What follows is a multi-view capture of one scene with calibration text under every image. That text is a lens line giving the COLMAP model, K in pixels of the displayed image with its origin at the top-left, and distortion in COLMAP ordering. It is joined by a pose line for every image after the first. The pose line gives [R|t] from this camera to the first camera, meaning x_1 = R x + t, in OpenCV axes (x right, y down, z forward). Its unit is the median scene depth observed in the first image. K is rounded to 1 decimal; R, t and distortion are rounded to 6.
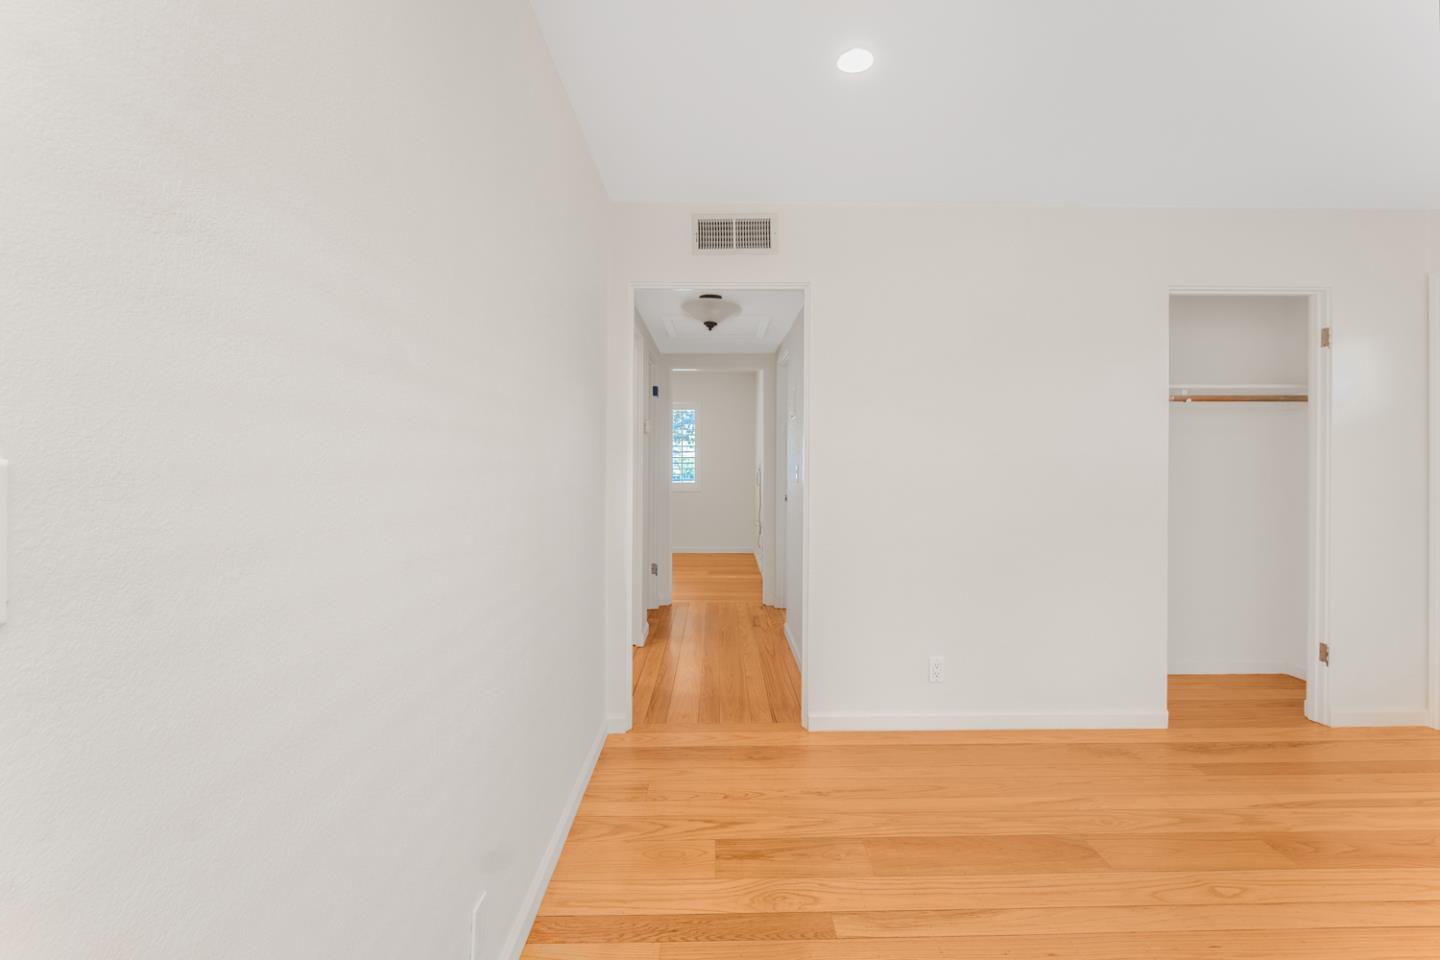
lens RADIAL K [[658.7, 0, 719.0], [0, 658.7, 471.7], [0, 0, 1]] dist [-0.002623, -0.000116]
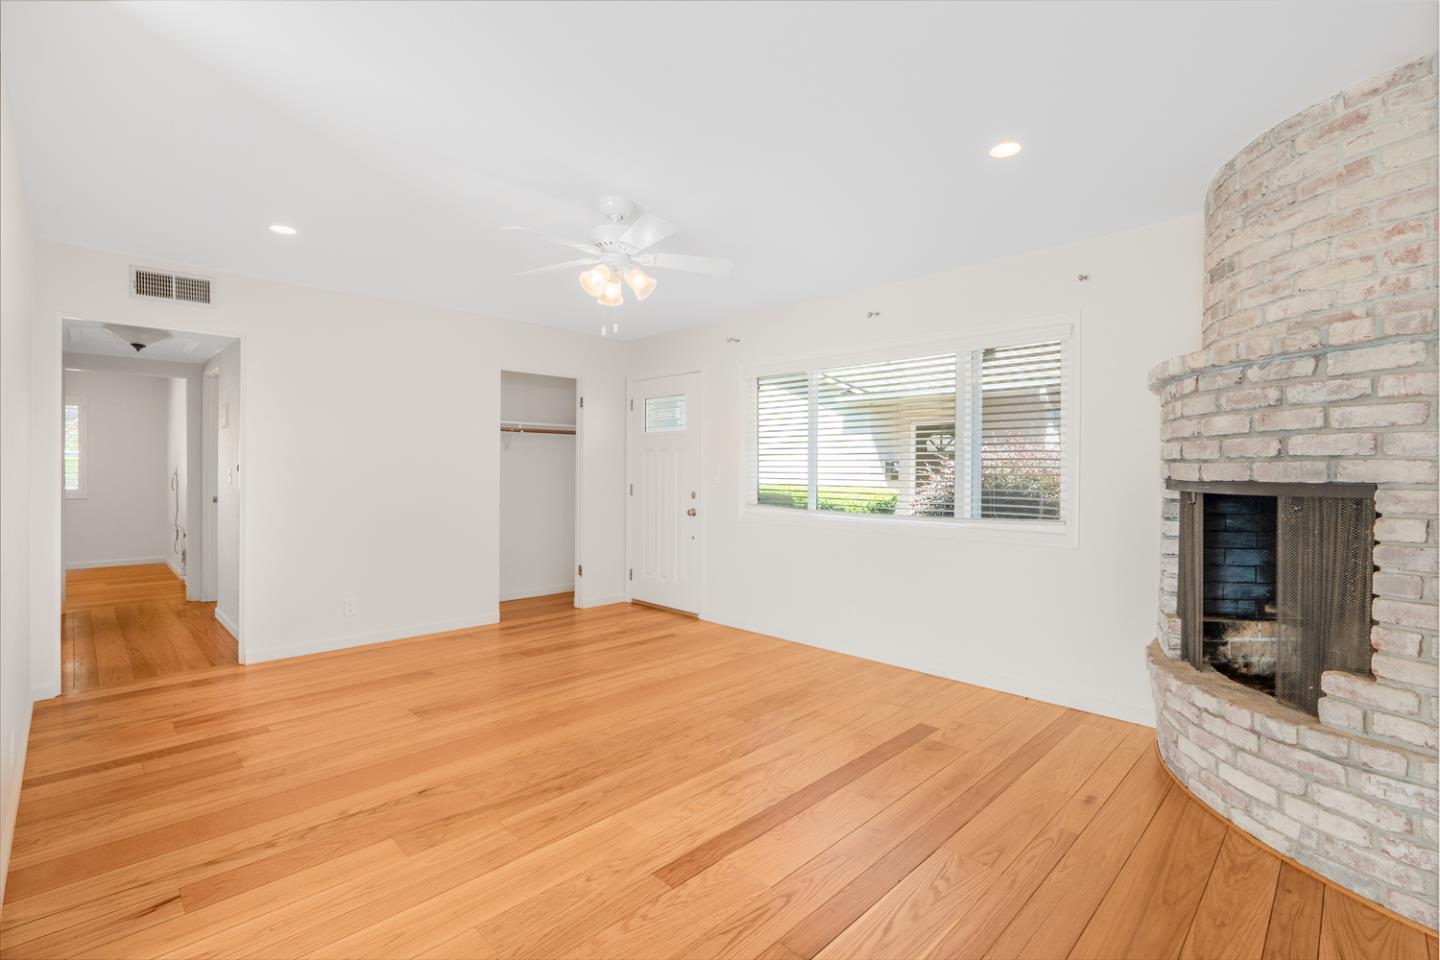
lens RADIAL K [[658.7, 0, 722.6], [0, 658.7, 472.5], [0, 0, 1]] dist [-0.002623, -0.000116]
pose [[0.712874, 0.000528, 0.701292, -0.111137], [0.004633, 0.999974, -0.005462, 0.008759], [-0.701277, 0.007143, 0.712854, -0.643406]]
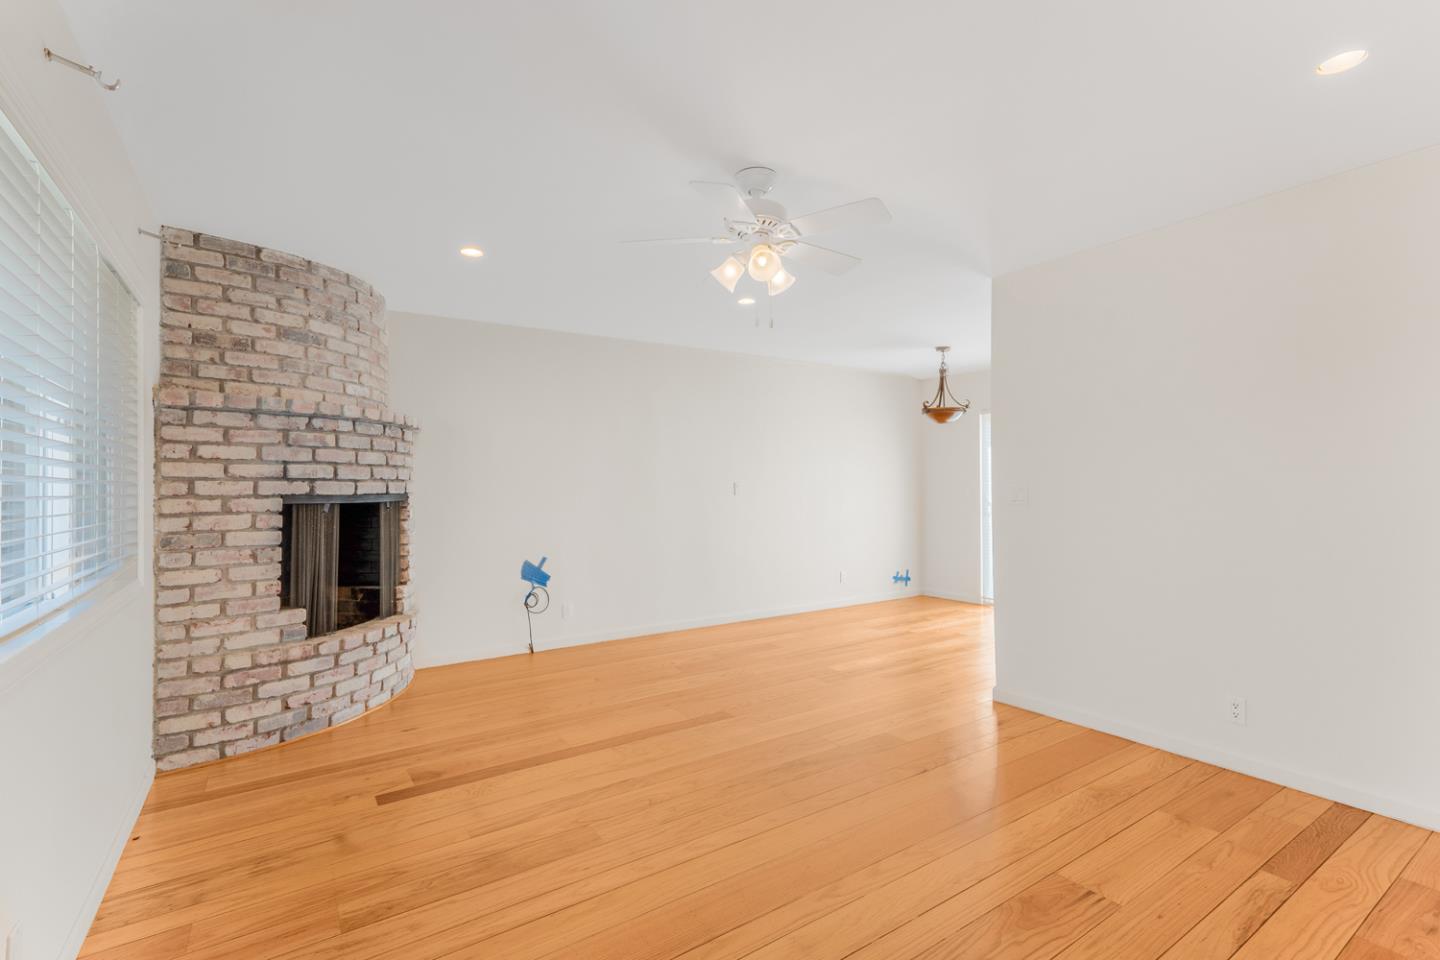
lens RADIAL K [[658.7, 0, 720.0], [0, 658.7, 480.7], [0, 0, 1]] dist [-0.002623, -0.000116]
pose [[-0.834525, -0.004118, -0.550955, 0.966485], [-0.003940, 0.999991, -0.001508, -0.008205], [0.550957, 0.000912, -0.834533, 0.841523]]
